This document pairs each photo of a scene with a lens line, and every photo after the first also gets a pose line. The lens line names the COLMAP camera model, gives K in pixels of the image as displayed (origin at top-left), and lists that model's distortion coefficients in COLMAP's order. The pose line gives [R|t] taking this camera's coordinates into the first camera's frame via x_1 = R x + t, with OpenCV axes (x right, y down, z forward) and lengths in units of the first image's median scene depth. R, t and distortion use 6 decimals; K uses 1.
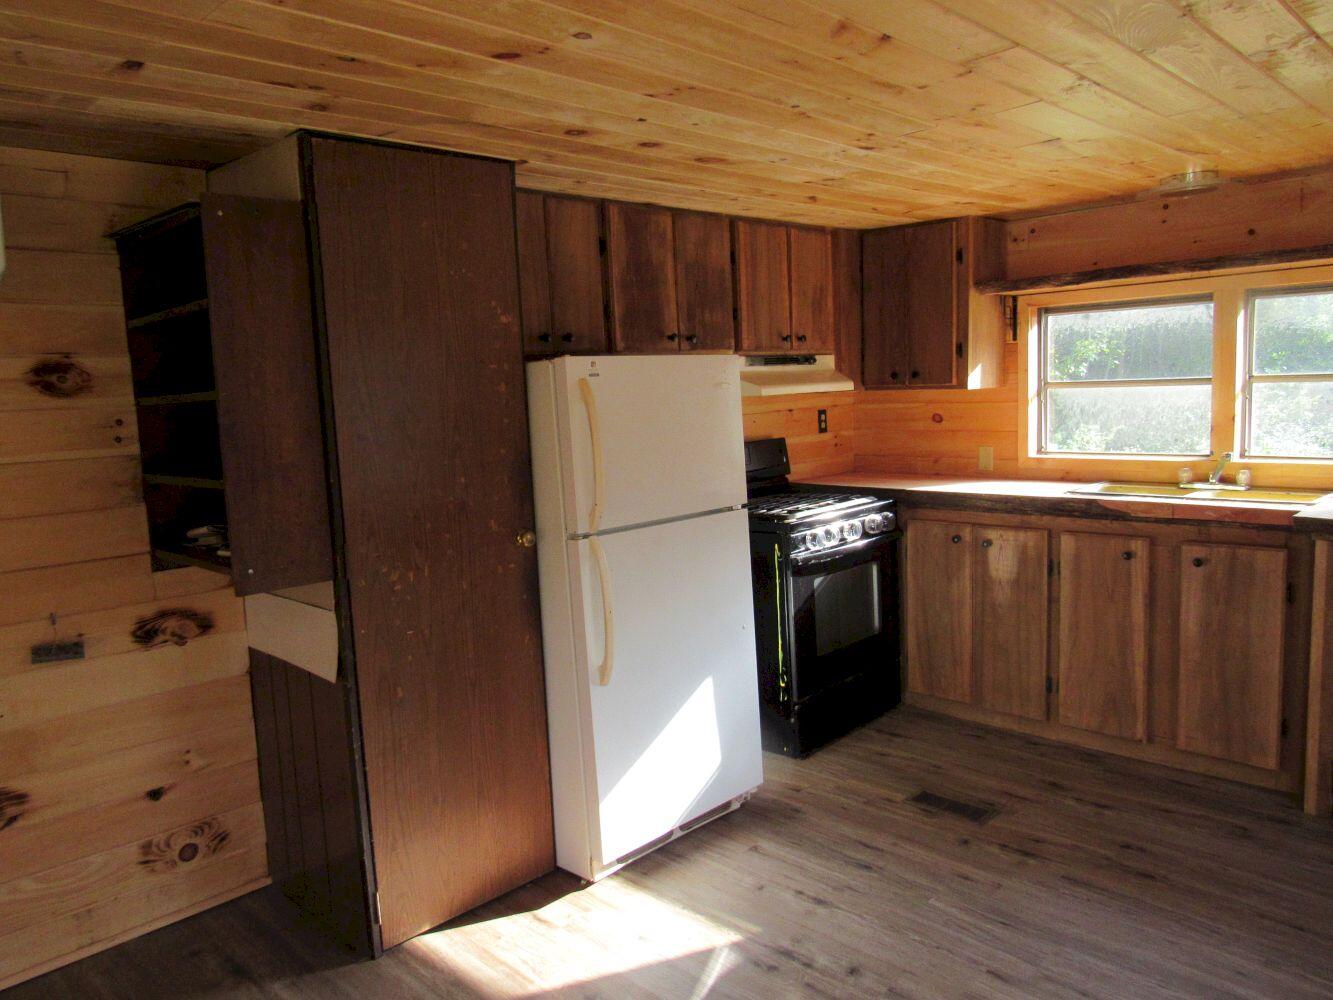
lens RADIAL K [[948.7, 0, 653.0], [0, 948.7, 498.2], [0, 0, 1]] dist [-0.046718, 0.012499]
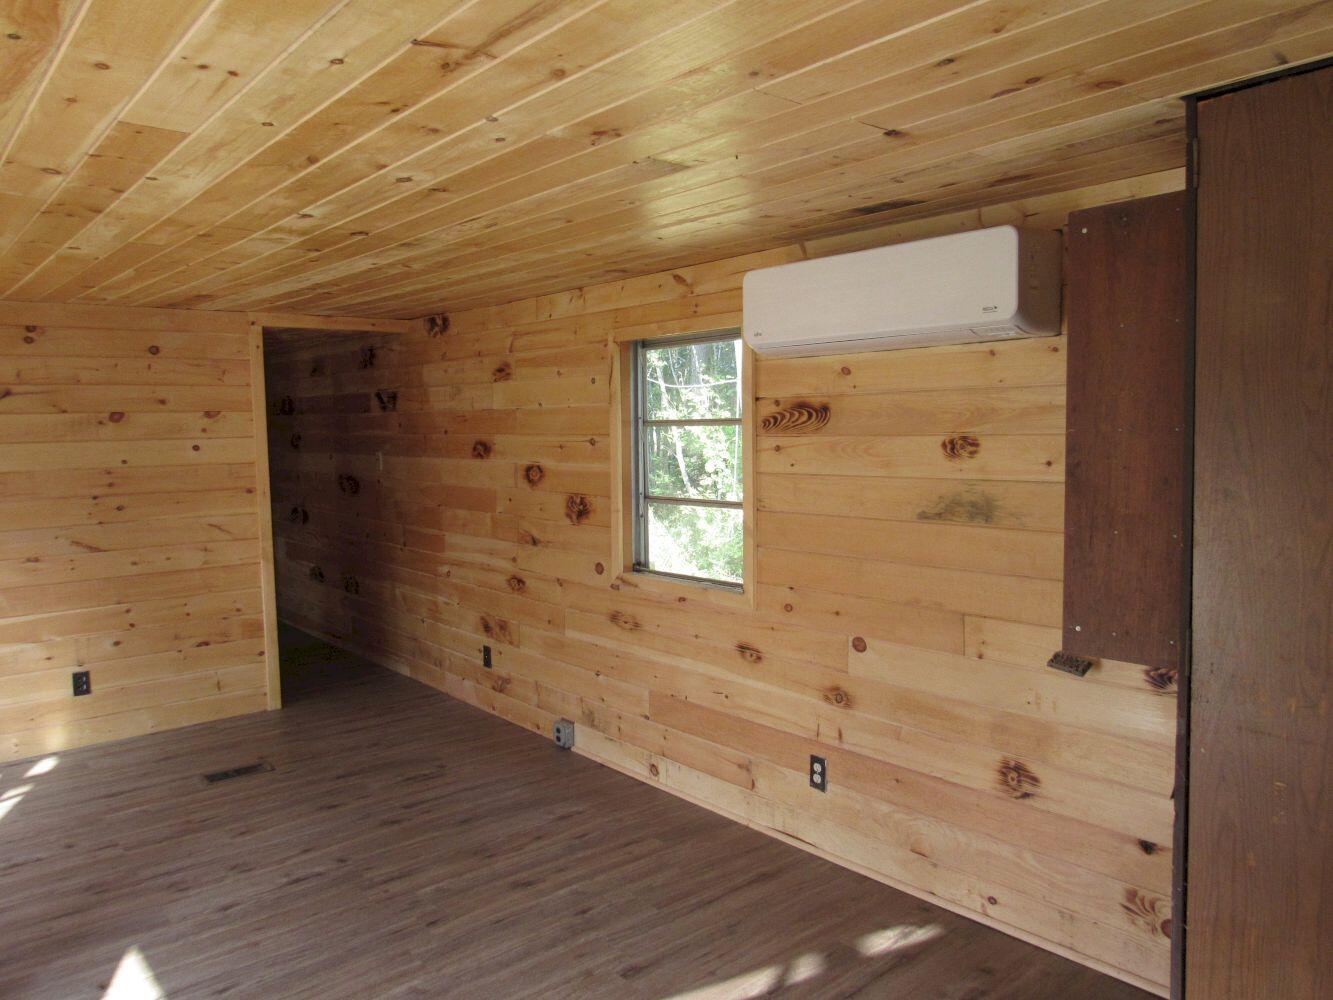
lens RADIAL K [[948.7, 0, 663.4], [0, 948.7, 494.1], [0, 0, 1]] dist [-0.046718, 0.012499]
pose [[-0.073488, 0.113493, -0.990817, 0.064921], [-0.089755, 0.988719, 0.119909, -0.016897], [0.993249, 0.097742, -0.062472, 0.091022]]
